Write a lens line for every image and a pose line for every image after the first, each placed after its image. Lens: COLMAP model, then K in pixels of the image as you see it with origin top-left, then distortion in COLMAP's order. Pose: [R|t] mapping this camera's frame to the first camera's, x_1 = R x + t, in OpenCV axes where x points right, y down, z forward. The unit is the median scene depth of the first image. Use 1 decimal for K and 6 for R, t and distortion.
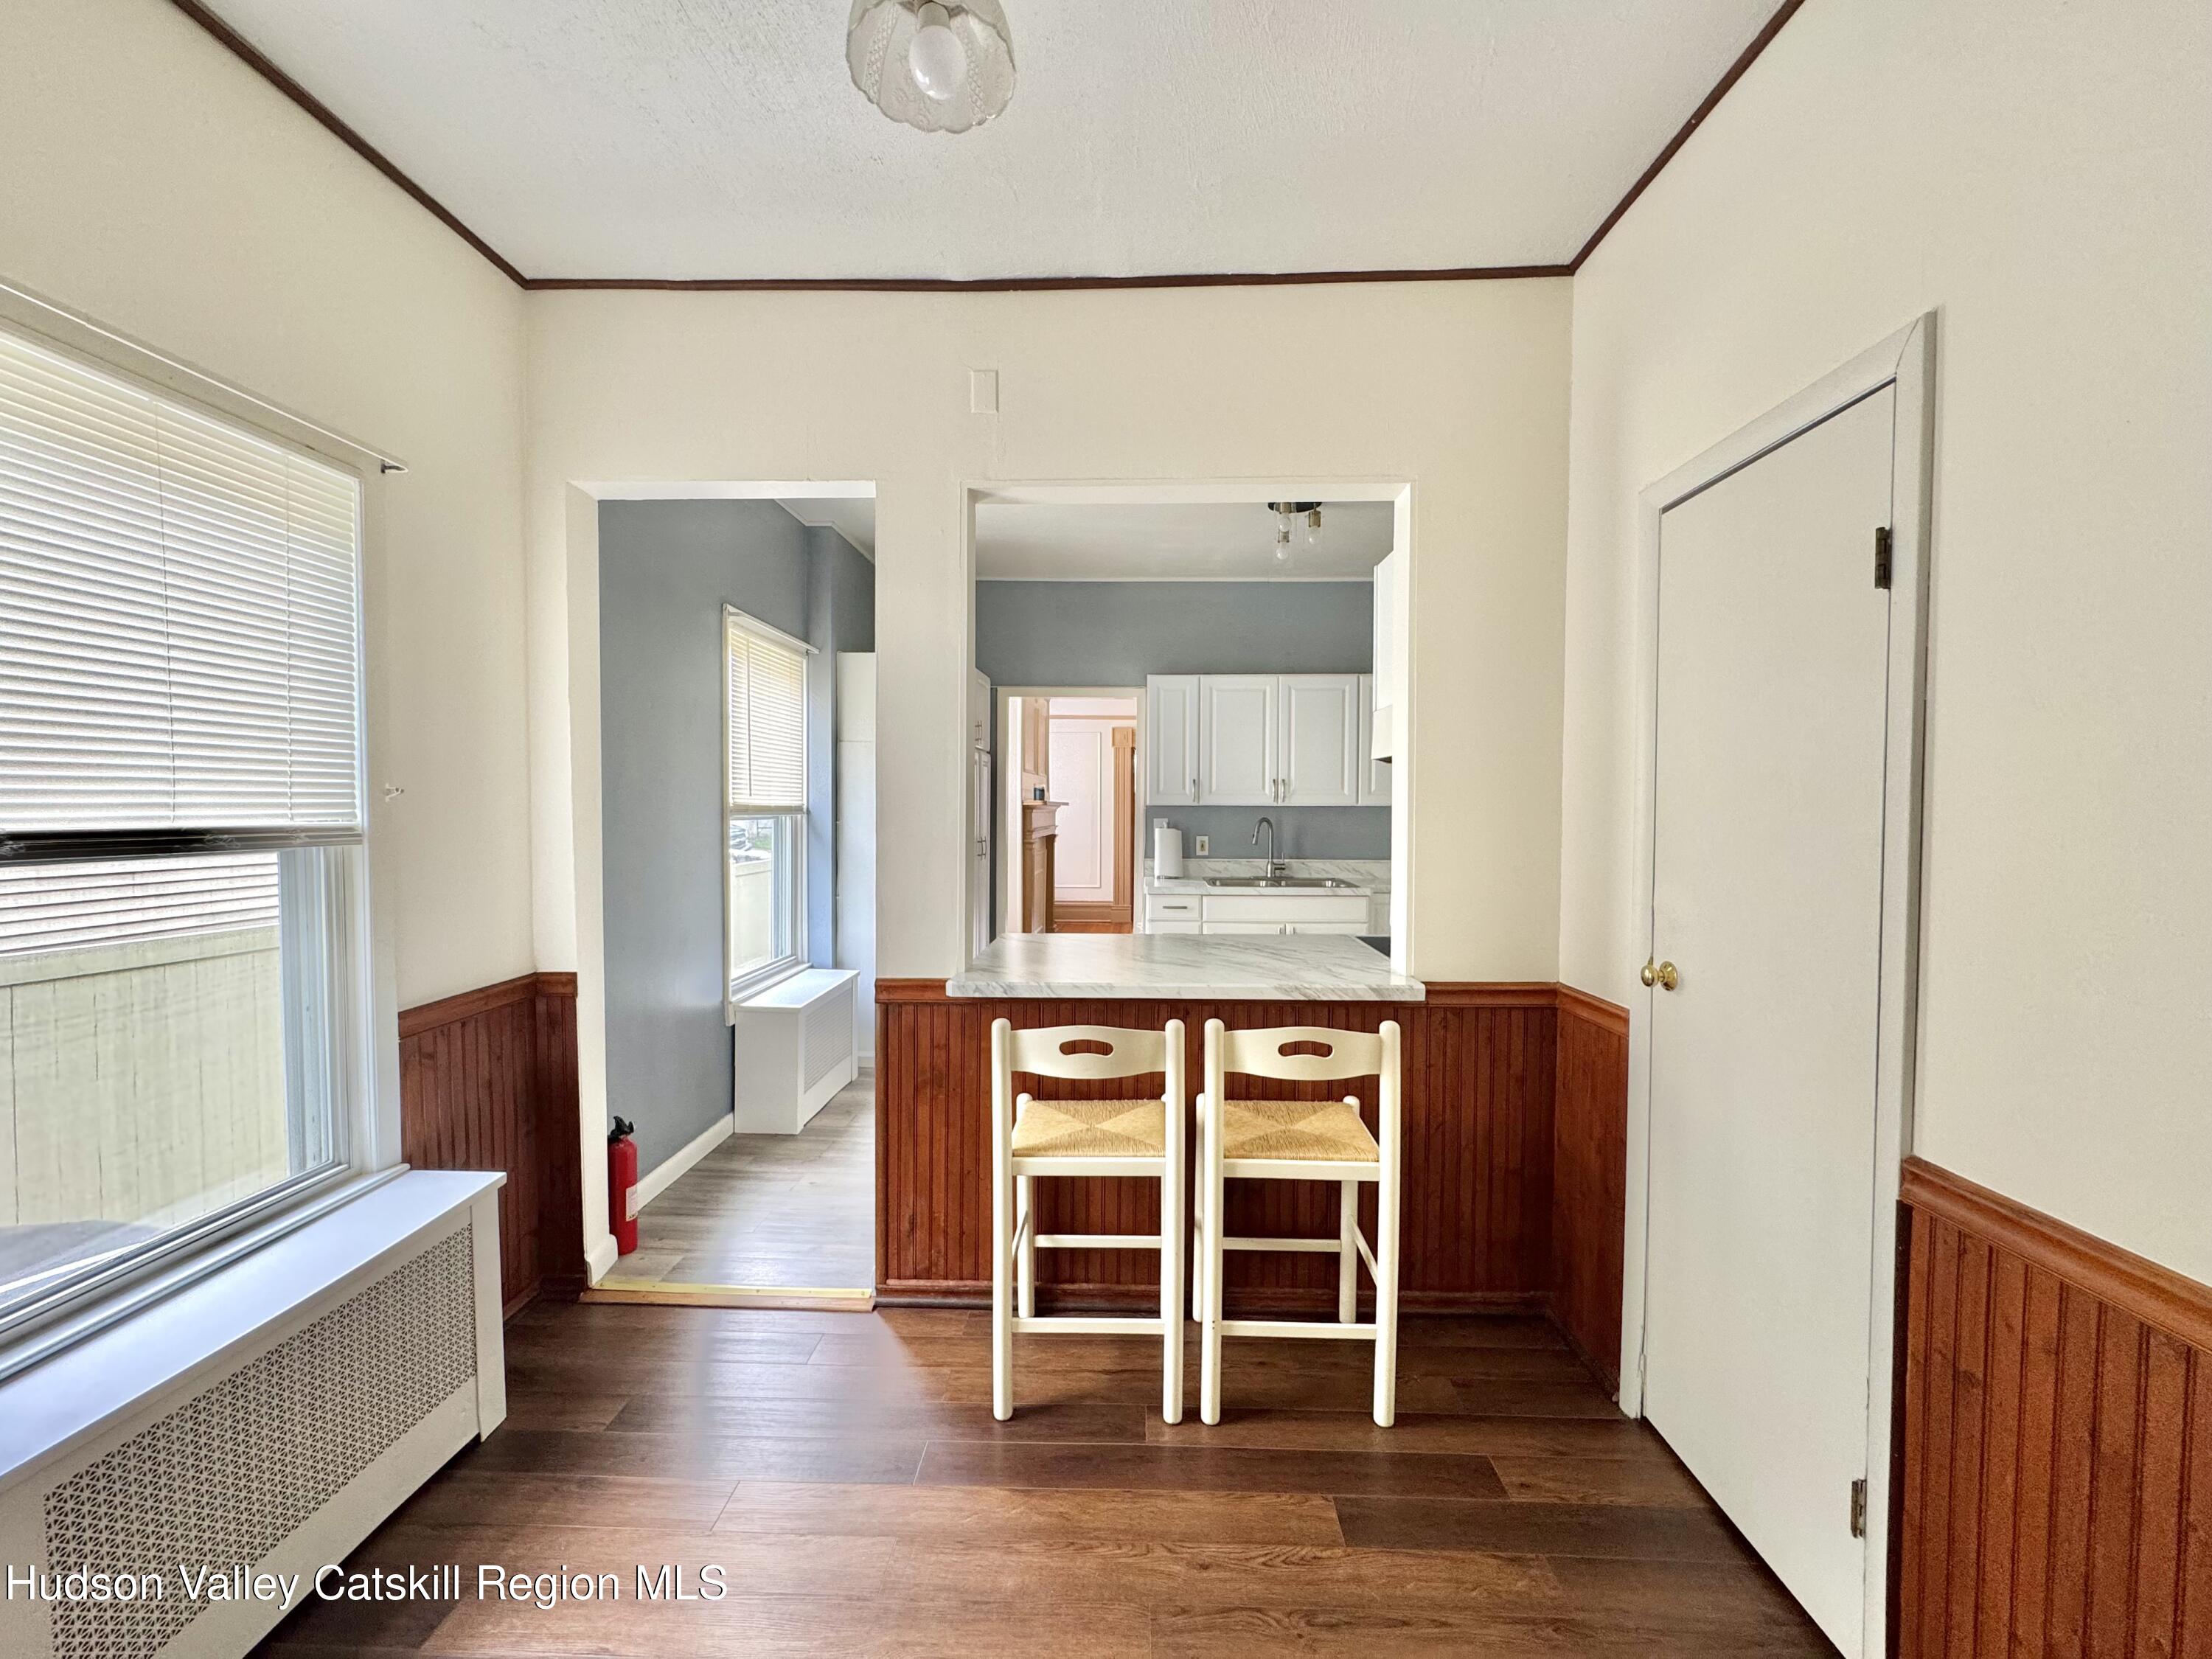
lens RADIAL K [[880.2, 0, 1112.5], [0, 880.2, 819.1], [0, 0, 1]] dist [-0.002938, 0.000361]
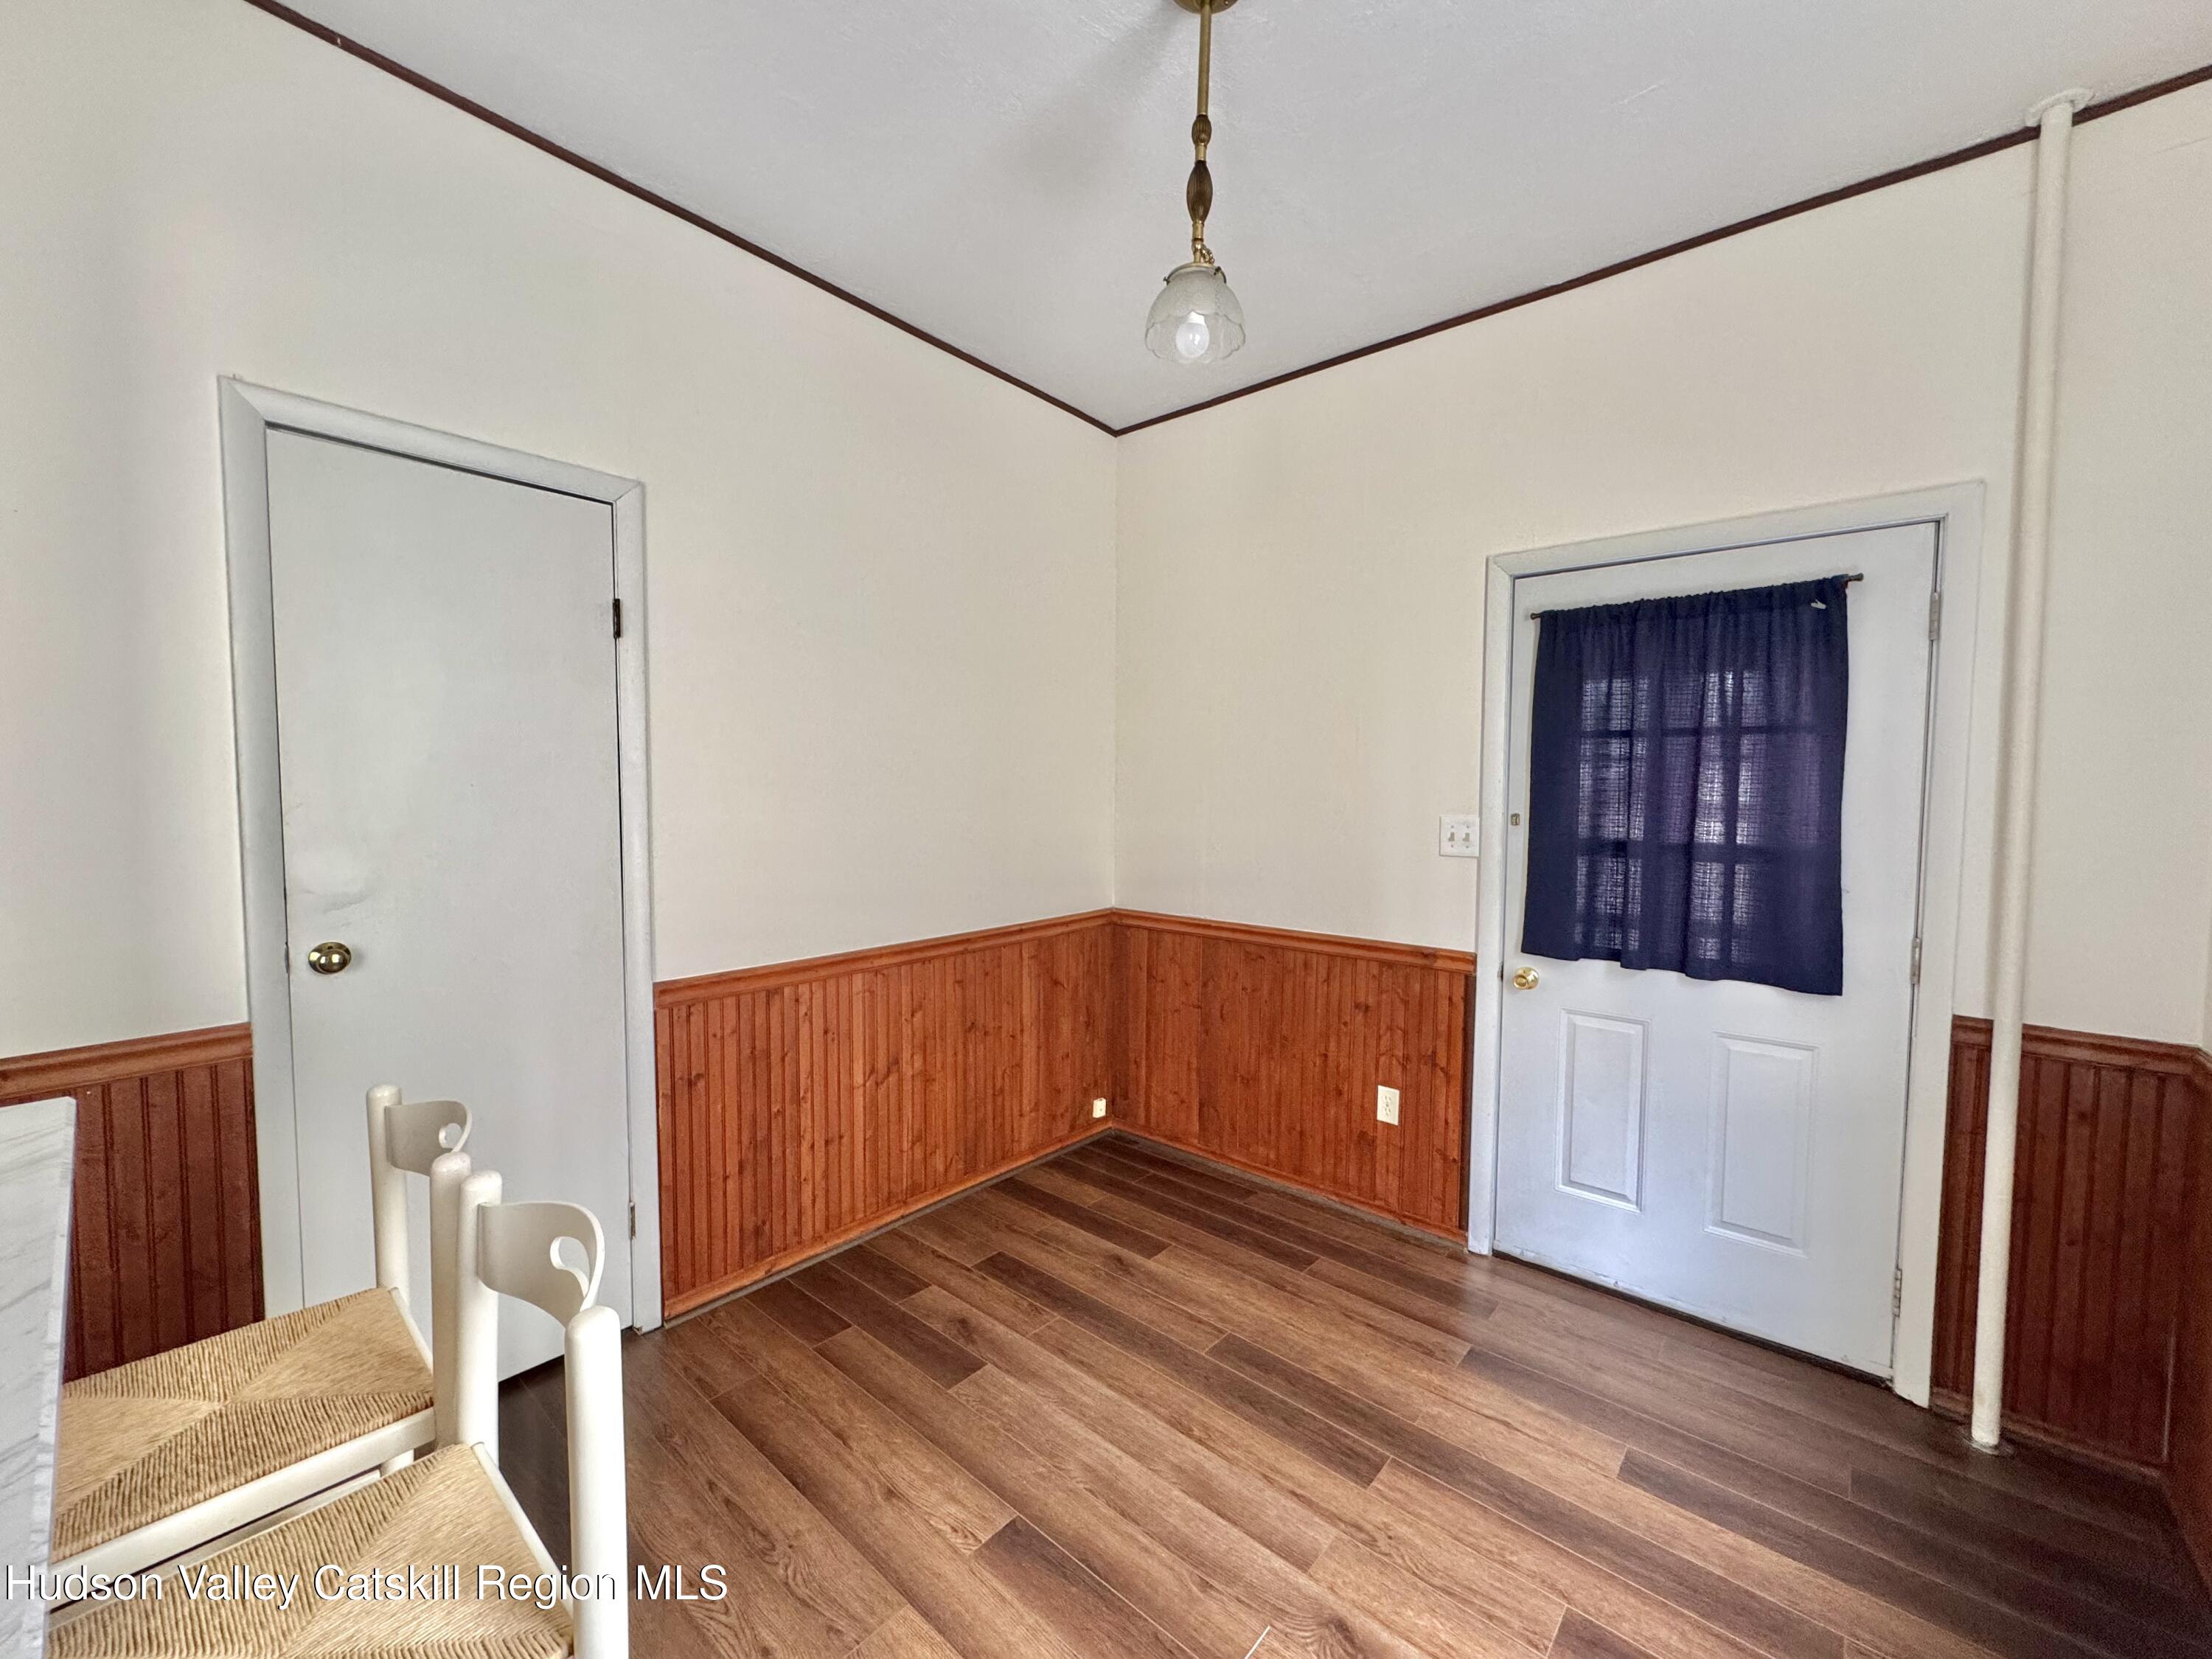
lens RADIAL K [[880.2, 0, 1107.4], [0, 880.2, 837.1], [0, 0, 1]] dist [-0.002938, 0.000361]
pose [[-0.782795, -0.046341, 0.620552, -0.808077], [-0.005666, 0.997713, 0.067358, -0.018040], [-0.622254, 0.049212, -0.781267, 1.743850]]
